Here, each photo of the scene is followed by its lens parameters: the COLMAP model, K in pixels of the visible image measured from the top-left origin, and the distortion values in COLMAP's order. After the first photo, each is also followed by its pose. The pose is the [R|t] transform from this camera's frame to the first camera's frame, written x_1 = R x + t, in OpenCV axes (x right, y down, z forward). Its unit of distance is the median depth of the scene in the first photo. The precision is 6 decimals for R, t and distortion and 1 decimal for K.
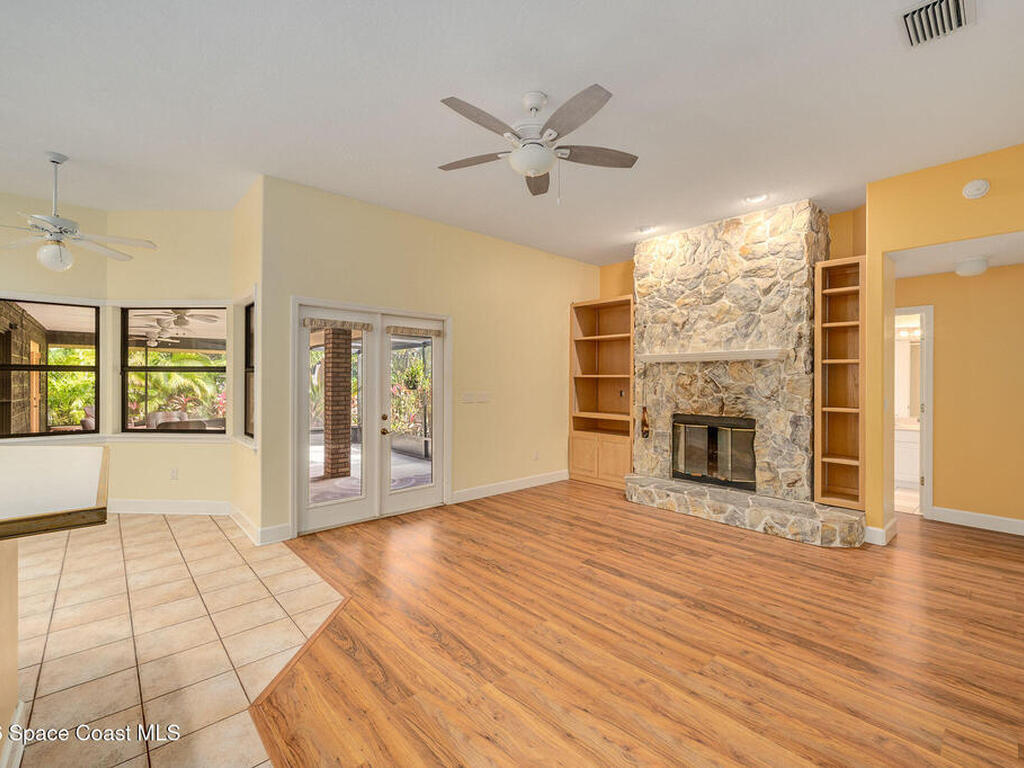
lens RADIAL K [[458.3, 0, 511.7], [0, 458.3, 385.0], [0, 0, 1]] dist [0.004865, 0.000214]
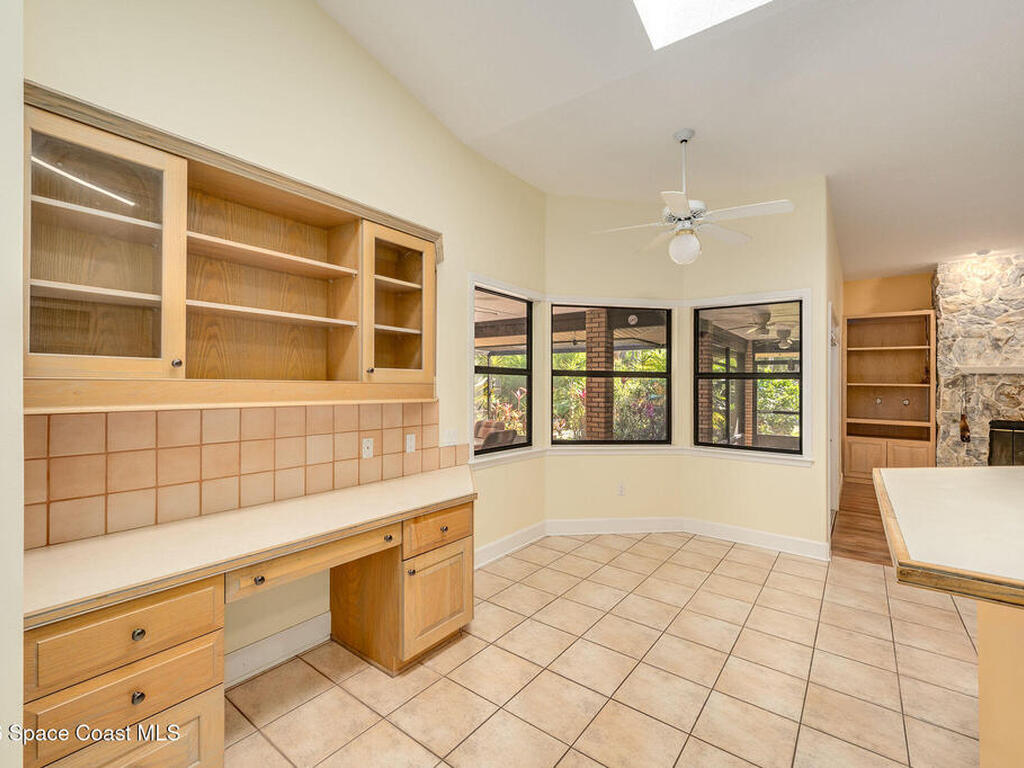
lens RADIAL K [[458.3, 0, 514.8], [0, 458.3, 386.2], [0, 0, 1]] dist [0.004865, 0.000214]
pose [[0.981164, 0.009713, 0.192935, -0.972209], [-0.009173, 0.999951, -0.003692, -0.004648], [-0.192961, 0.001853, 0.981205, 0.129120]]
